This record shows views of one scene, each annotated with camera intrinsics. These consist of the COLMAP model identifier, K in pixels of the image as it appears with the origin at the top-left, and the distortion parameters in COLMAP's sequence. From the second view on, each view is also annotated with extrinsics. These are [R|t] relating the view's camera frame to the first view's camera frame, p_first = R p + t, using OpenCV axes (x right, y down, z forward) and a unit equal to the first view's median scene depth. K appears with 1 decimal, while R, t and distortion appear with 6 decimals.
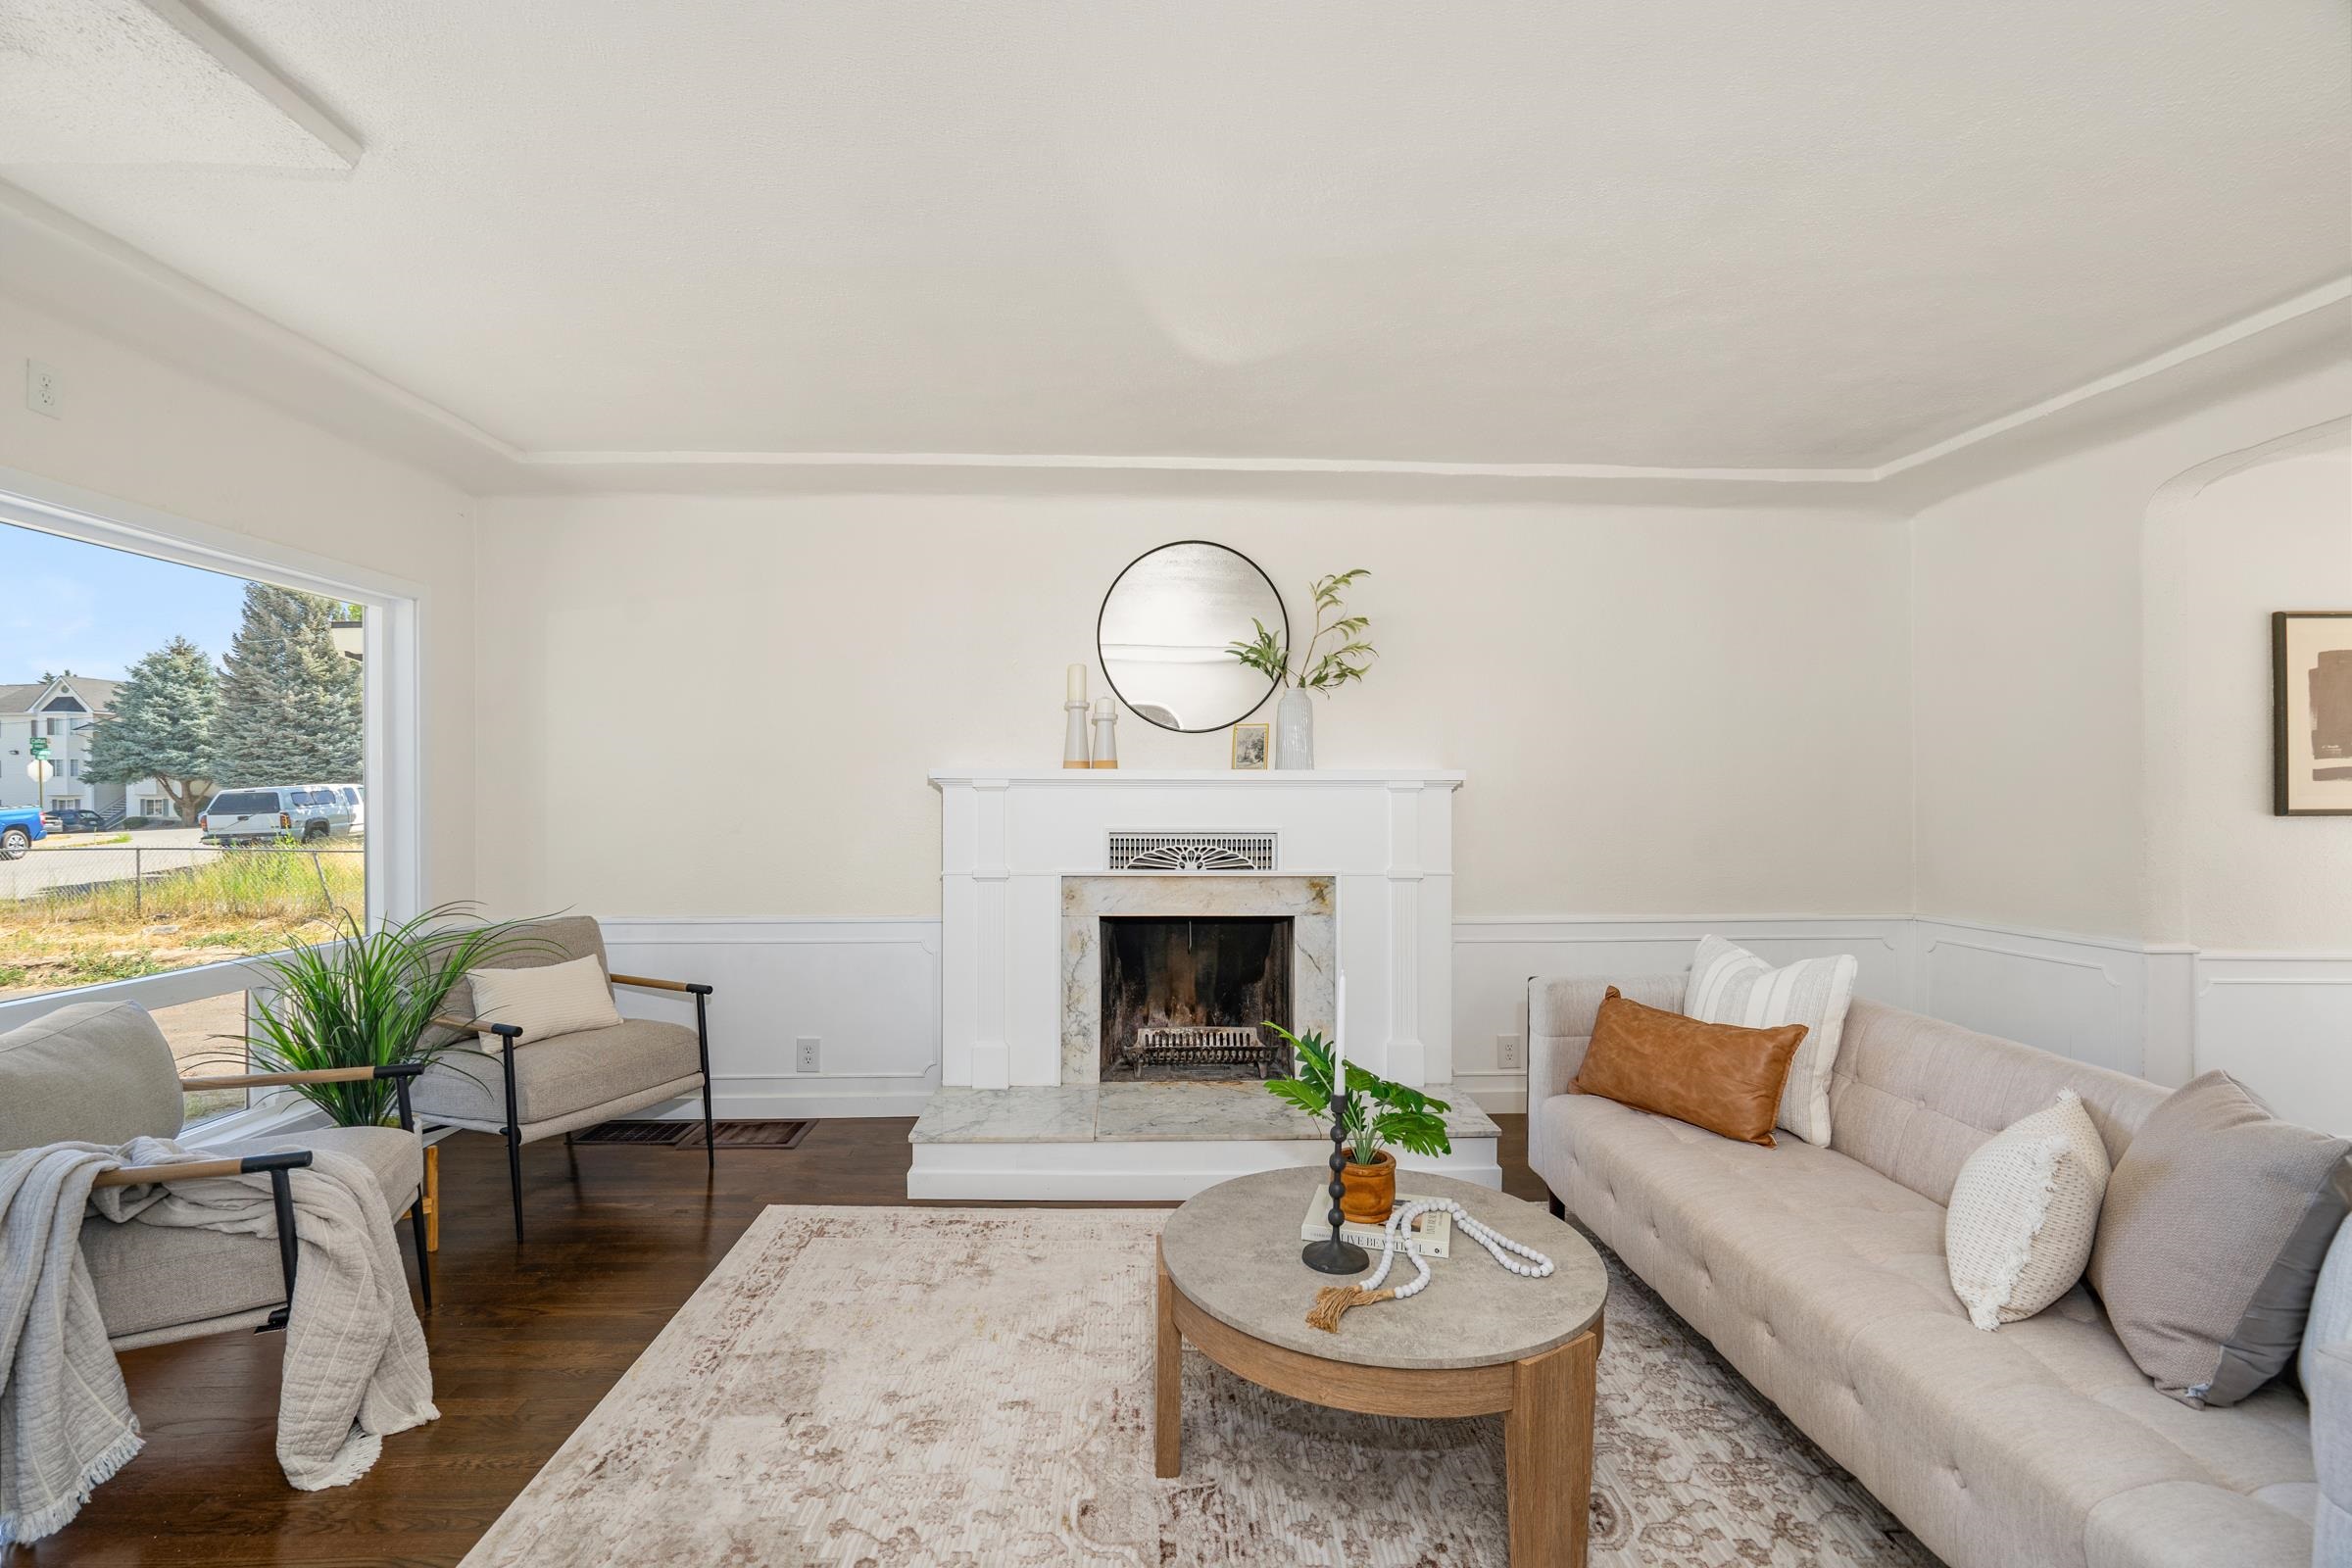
lens RADIAL K [[1067.7, 0, 1170.2], [0, 1067.7, 780.6], [0, 0, 1]] dist [-0.009742, 0.003102]
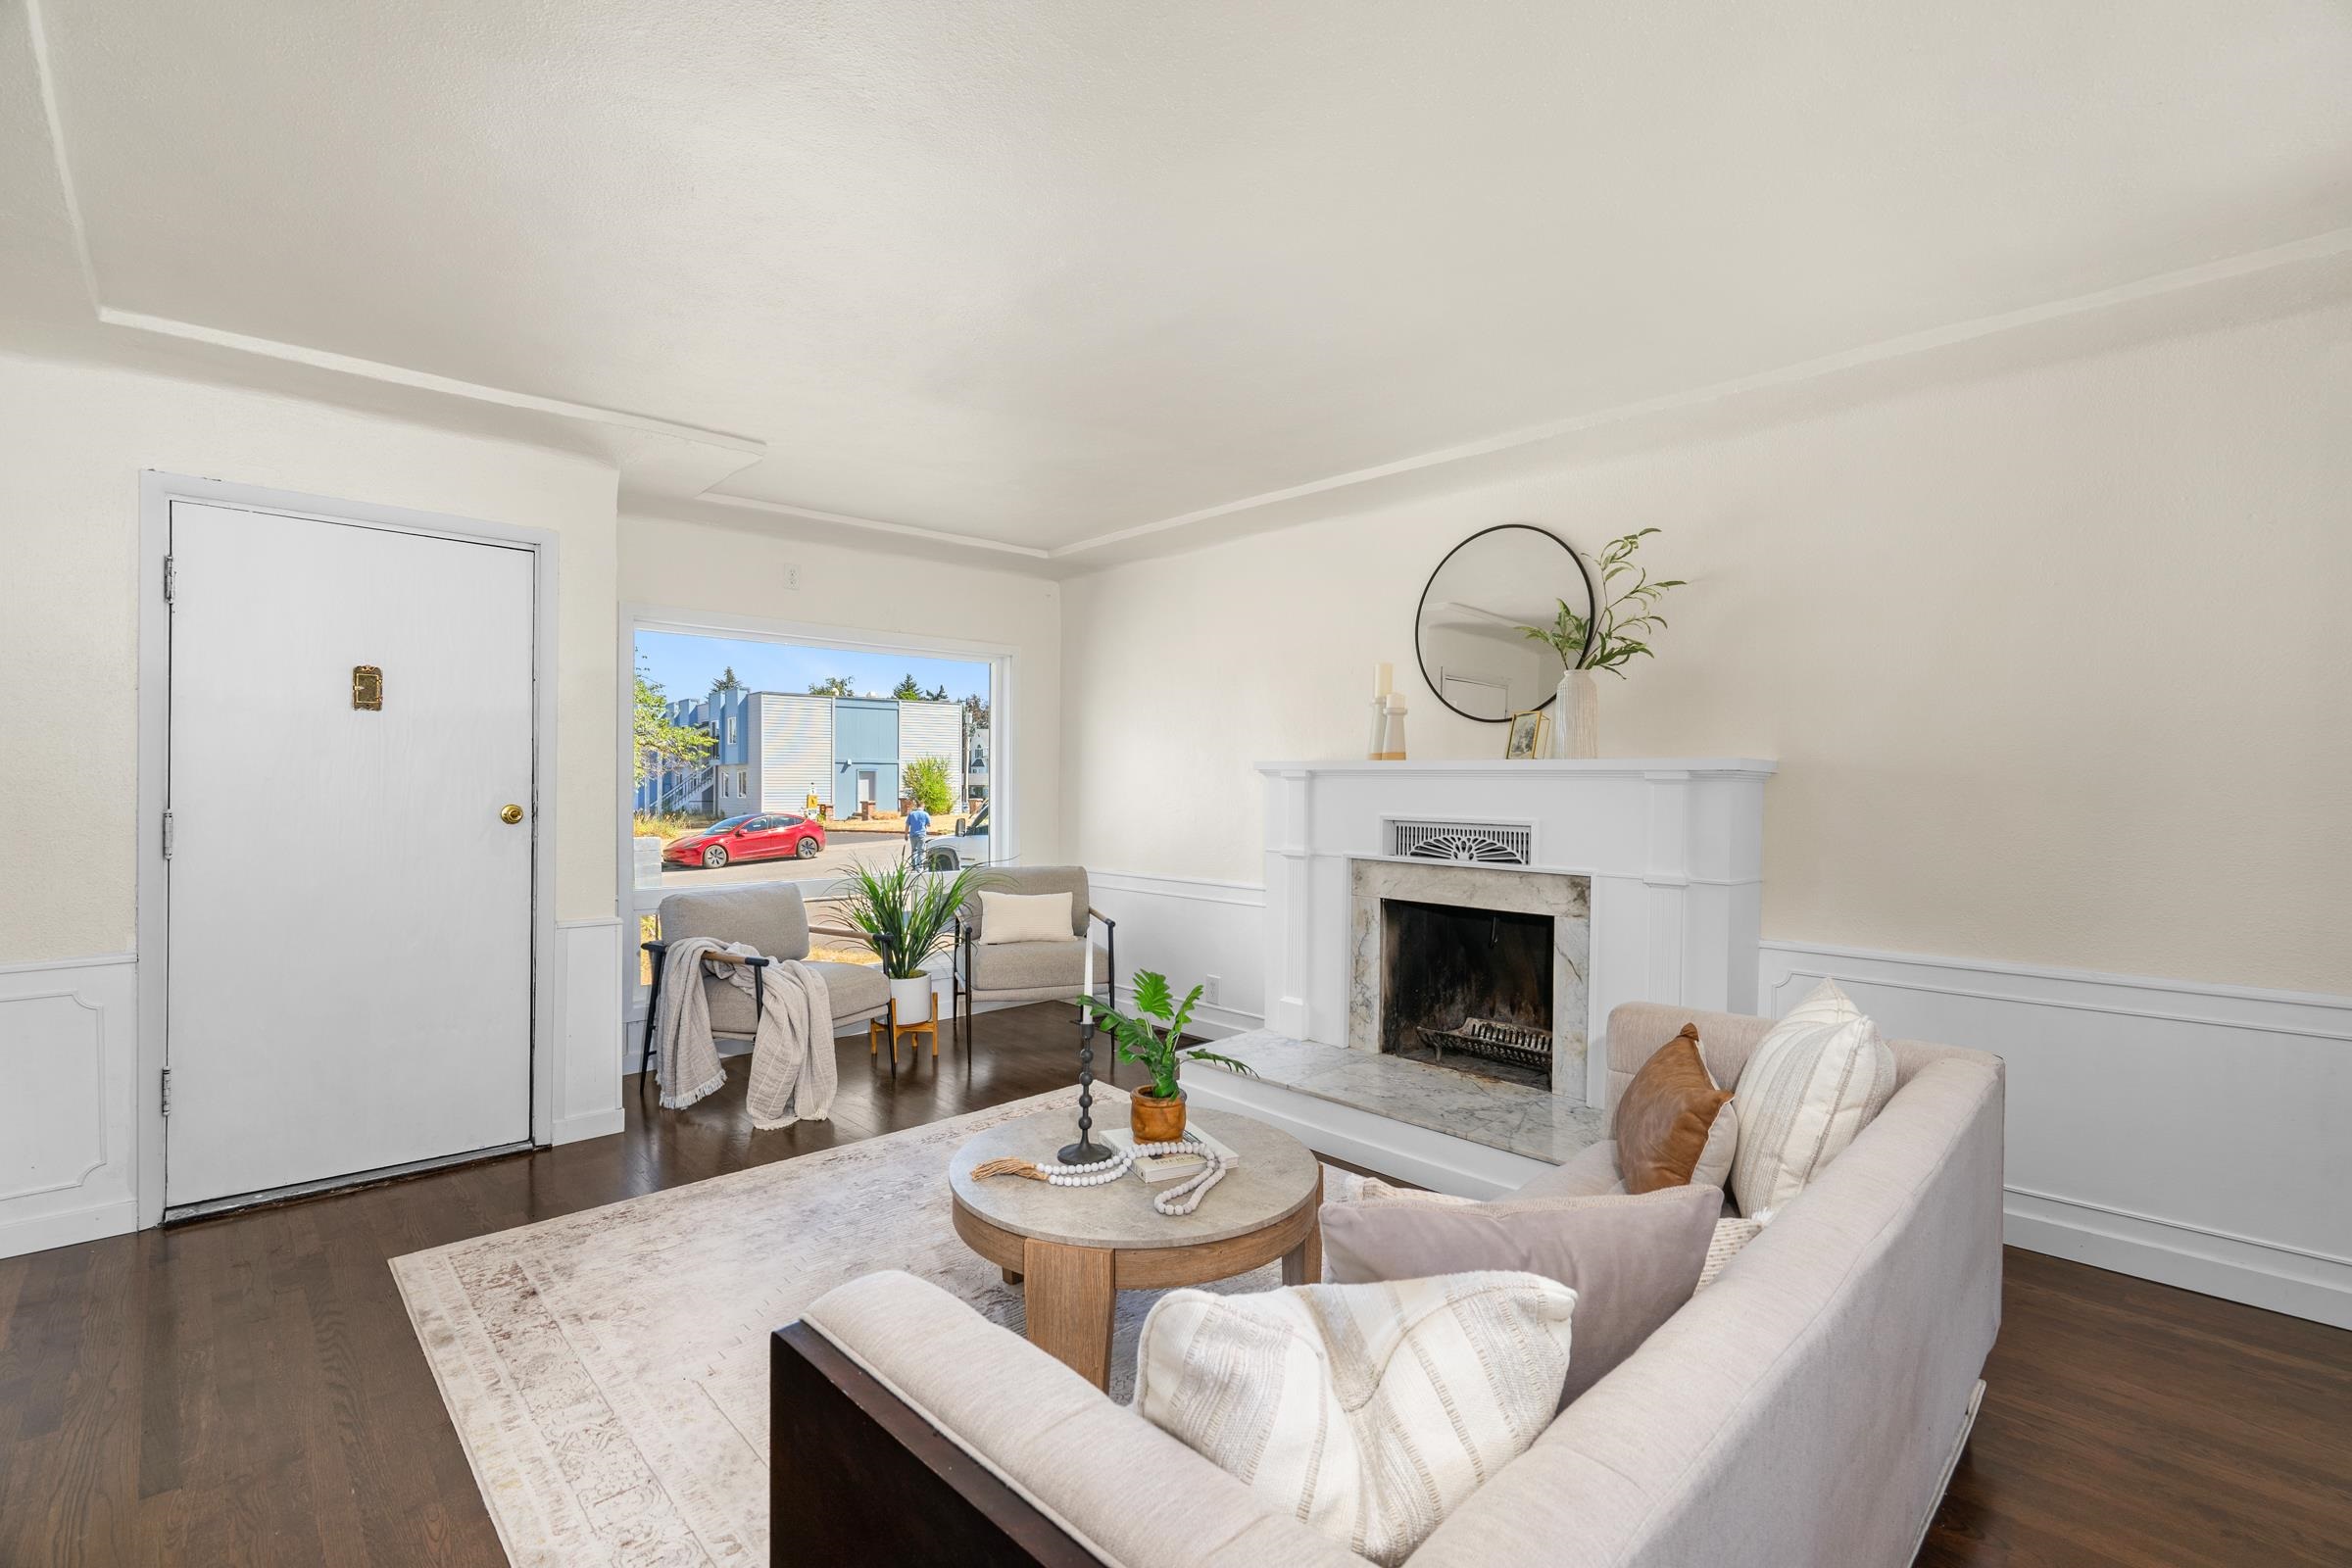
lens RADIAL K [[1067.7, 0, 1163.5], [0, 1067.7, 782.6], [0, 0, 1]] dist [-0.009742, 0.003102]
pose [[0.651722, 0.004214, -0.758446, 0.599462], [0.000436, 0.999982, 0.005931, 0.004705], [0.758457, -0.004196, 0.651709, 0.136975]]
